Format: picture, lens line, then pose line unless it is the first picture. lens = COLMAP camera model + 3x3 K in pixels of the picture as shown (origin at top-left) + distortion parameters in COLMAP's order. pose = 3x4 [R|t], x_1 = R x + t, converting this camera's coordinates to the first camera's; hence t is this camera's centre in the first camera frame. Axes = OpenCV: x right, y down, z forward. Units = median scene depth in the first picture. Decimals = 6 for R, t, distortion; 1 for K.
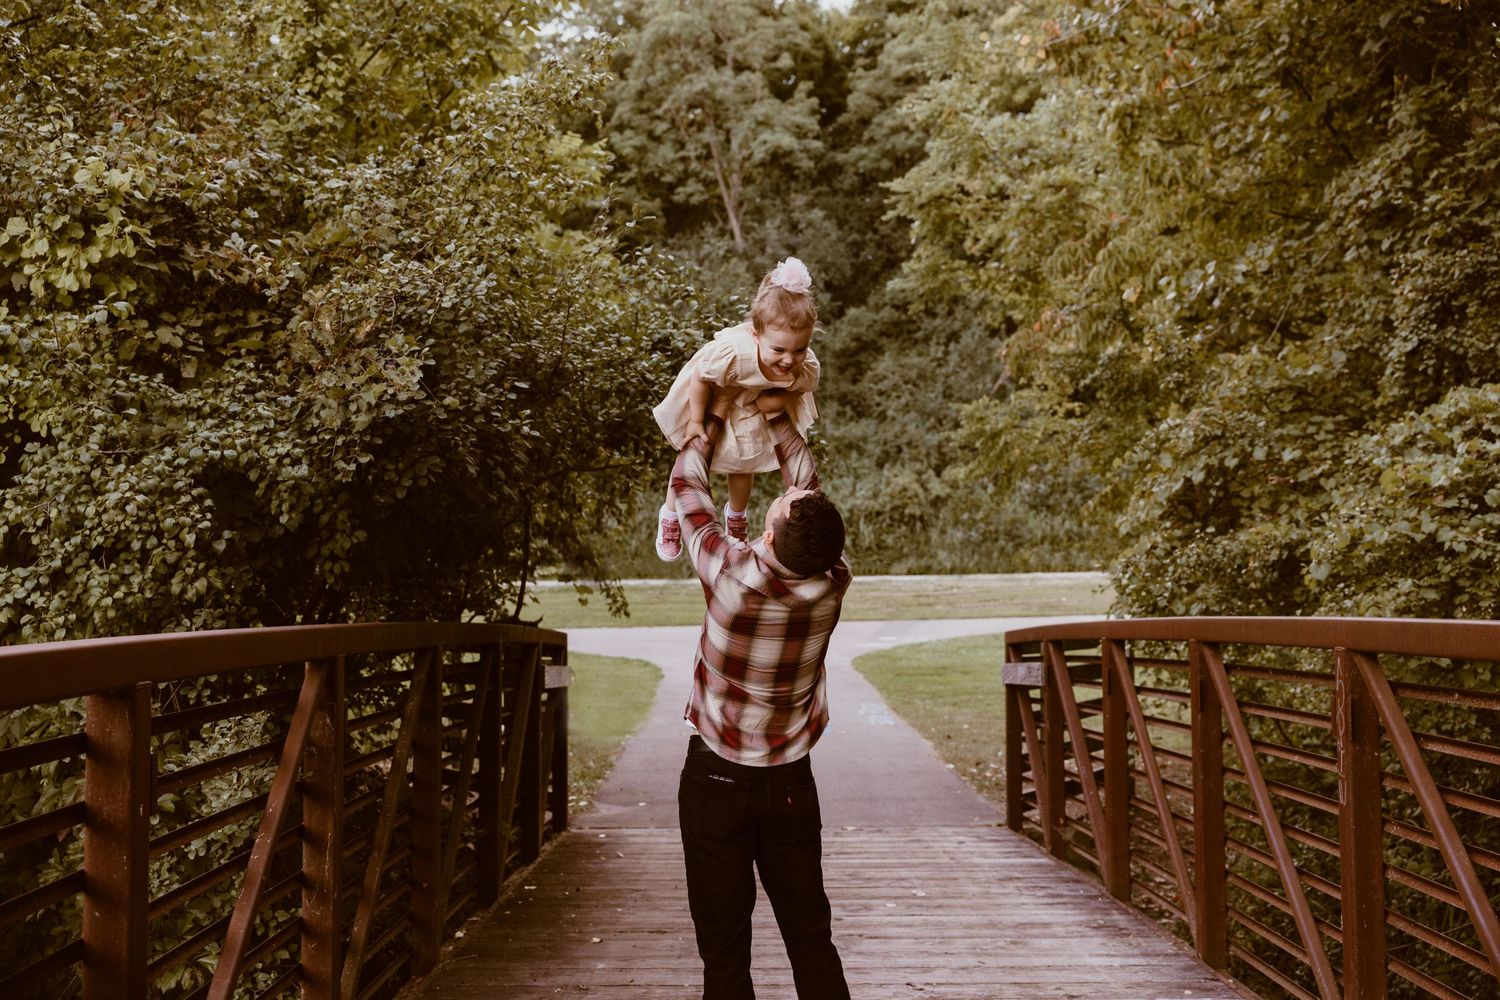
lens RADIAL K [[1580.1, 0, 750.0], [0, 1580.1, 500.0], [0, 0, 1]] dist [0.006819, -0.002940]
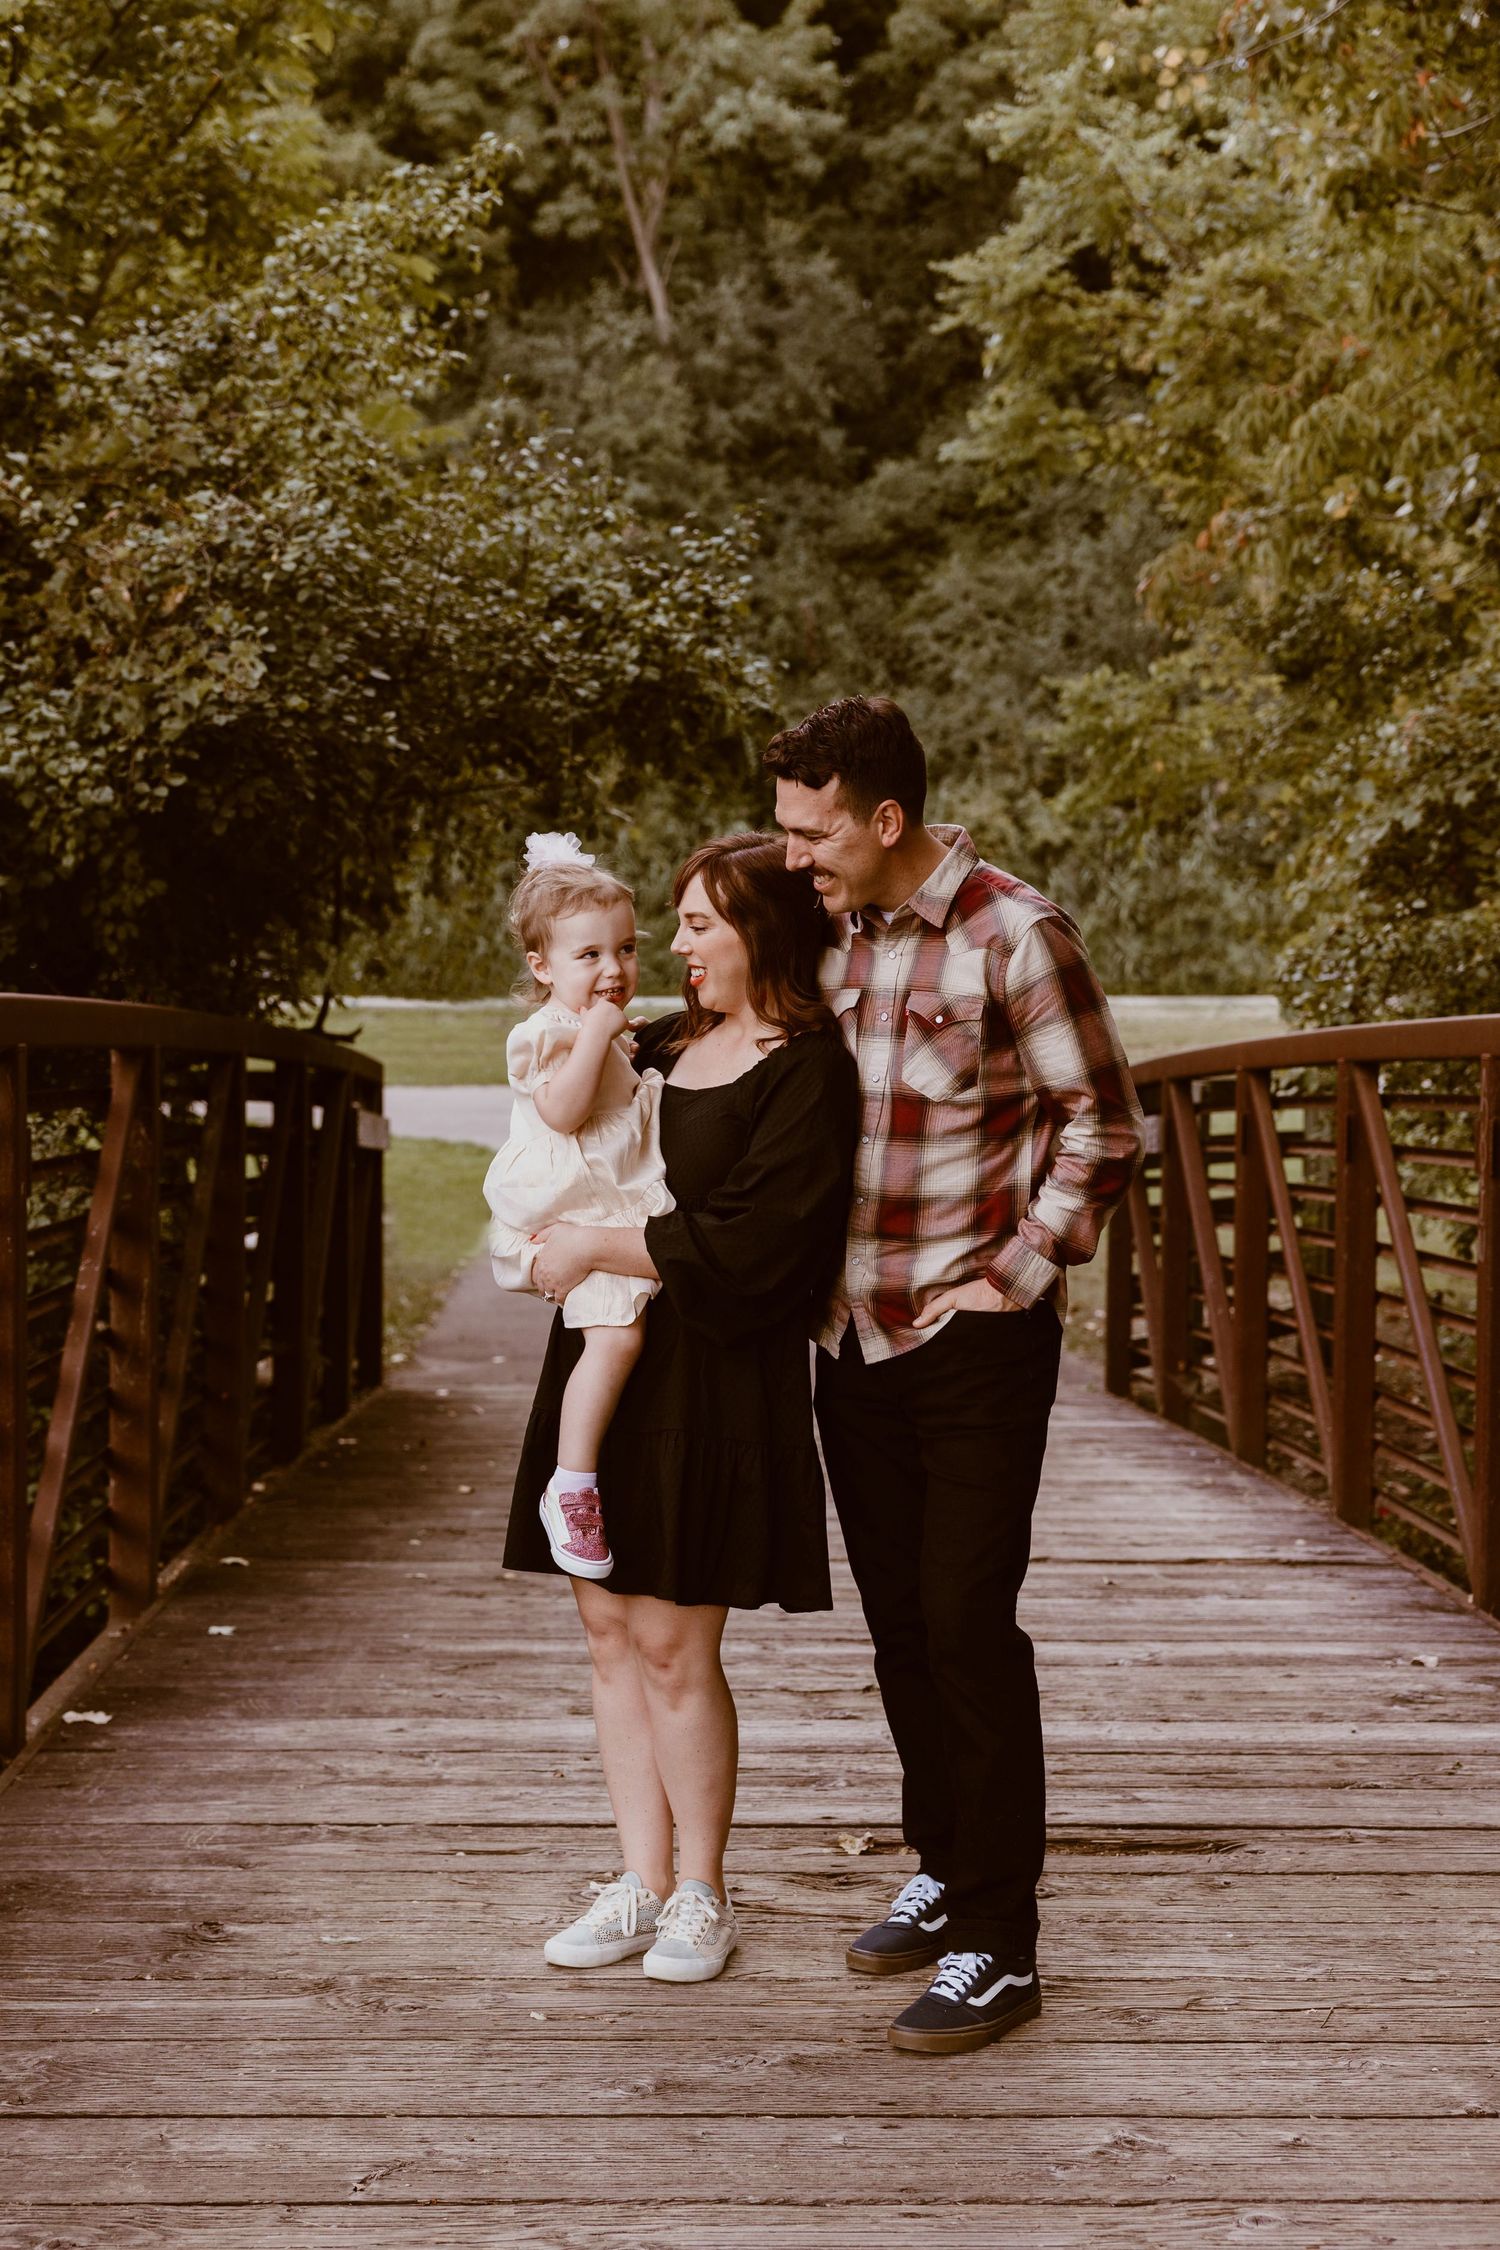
lens RADIAL K [[3919.0, 0, 754.4], [0, 3919.0, 1252.0], [0, 0, 1]] dist [-0.019389, -0.122685]
pose [[0.999519, 0.012566, 0.028365, -0.019633], [-0.015426, 0.994564, 0.102982, 0.000189], [-0.026917, -0.103370, 0.994279, -0.606832]]
